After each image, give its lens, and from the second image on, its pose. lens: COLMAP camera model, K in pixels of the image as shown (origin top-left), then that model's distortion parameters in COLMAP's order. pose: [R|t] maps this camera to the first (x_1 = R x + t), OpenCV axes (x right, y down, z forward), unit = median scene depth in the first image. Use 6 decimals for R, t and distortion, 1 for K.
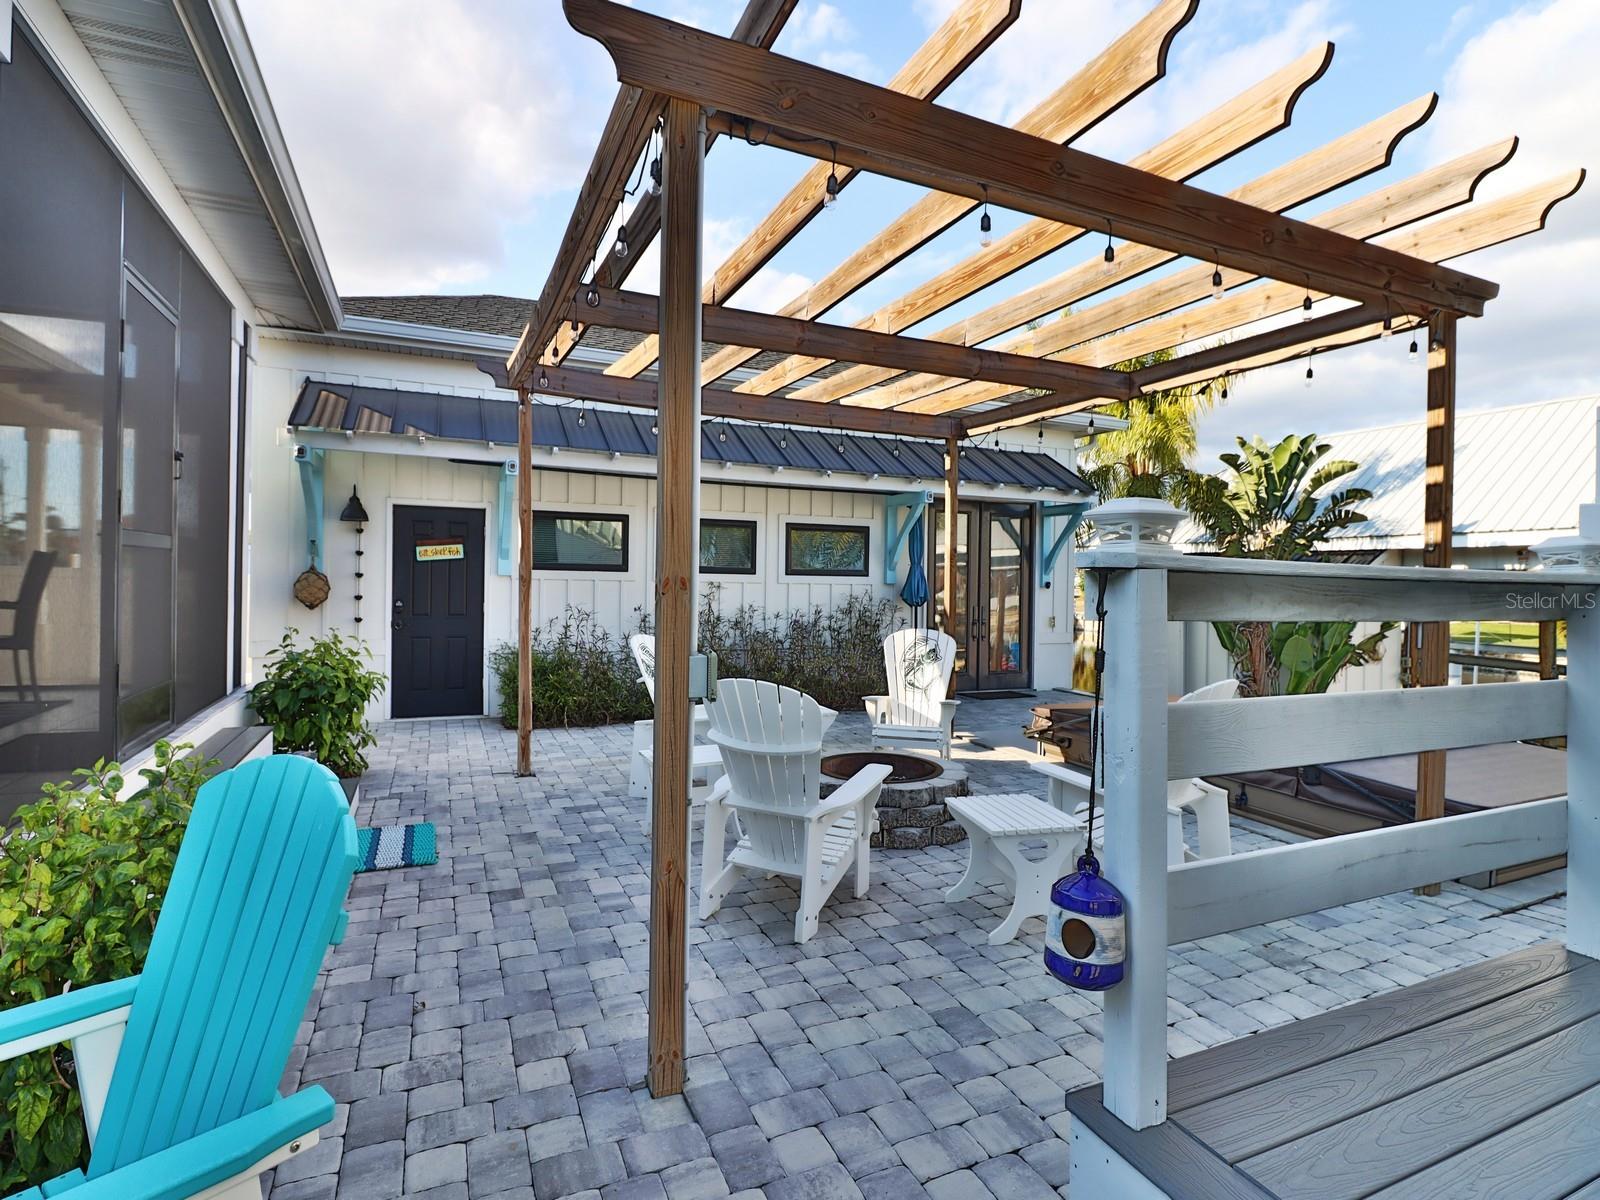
lens RADIAL K [[824.5, 0, 824.4], [0, 824.5, 591.5], [0, 0, 1]] dist [0.000910, -0.000252]
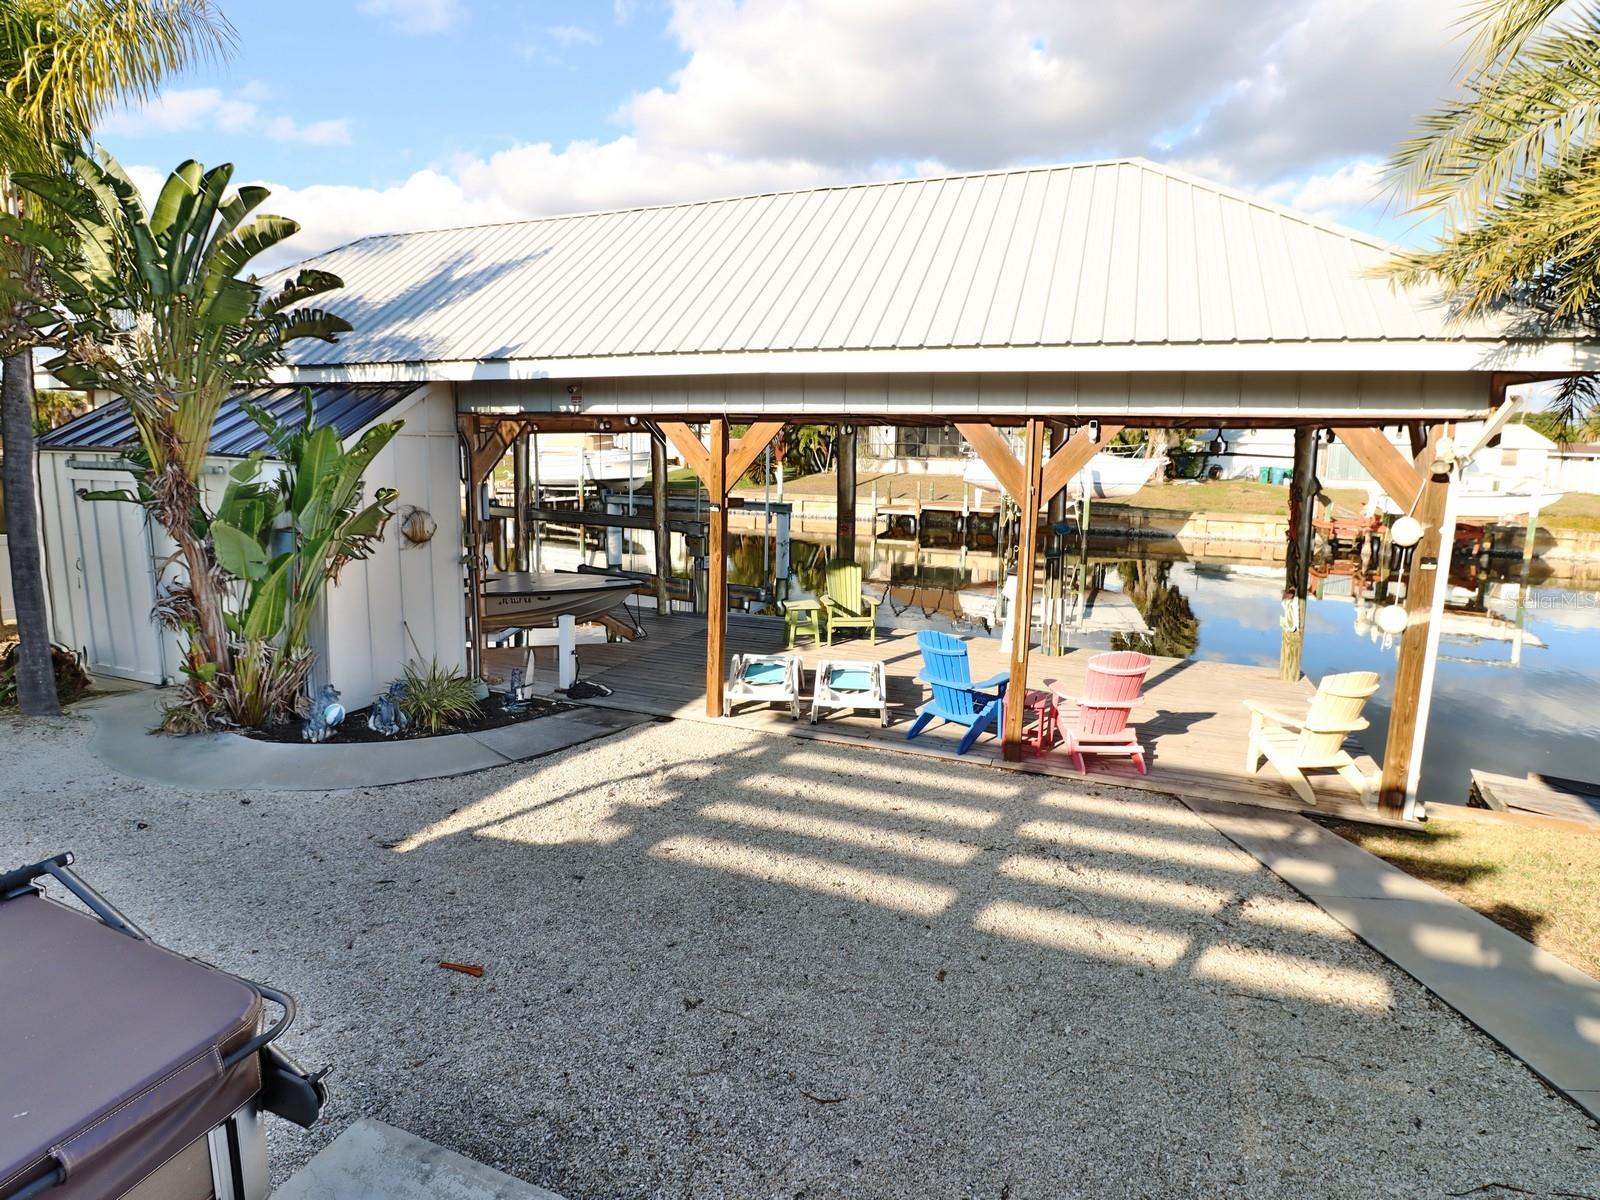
lens RADIAL K [[829.1, 0, 807.4], [0, 829.1, 565.3], [0, 0, 1]] dist [0.002619, -0.006772]
pose [[0.718023, -0.112256, 0.686908, 0.461056], [0.011102, 0.988630, 0.149960, 0.001039], [-0.695931, -0.100048, 0.711105, 0.291469]]
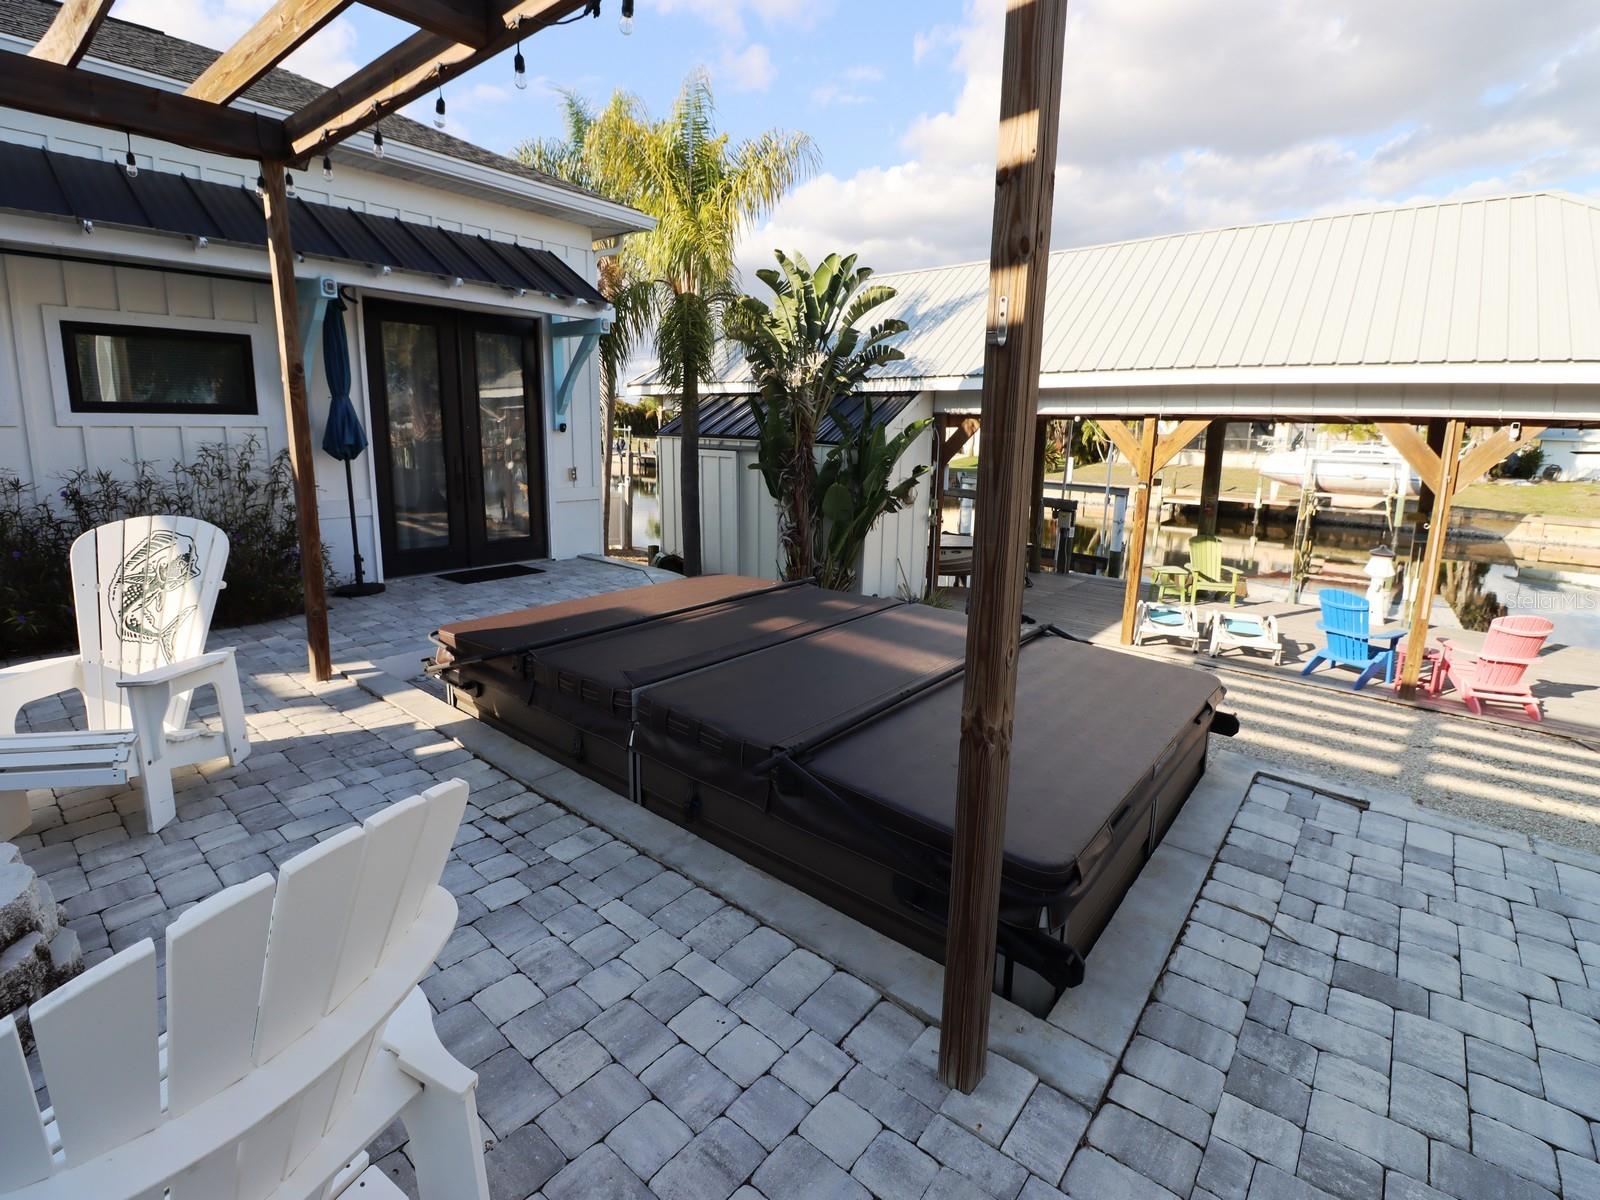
lens RADIAL K [[743.9, 0, 799.7], [0, 743.9, 563.0], [0, 0, 1]] dist [0.003244, -0.017587]
pose [[0.905487, -0.076710, 0.417383, 0.179389], [0.003872, 0.984979, 0.172629, -0.002606], [-0.424356, -0.154697, 0.892183, 0.258624]]
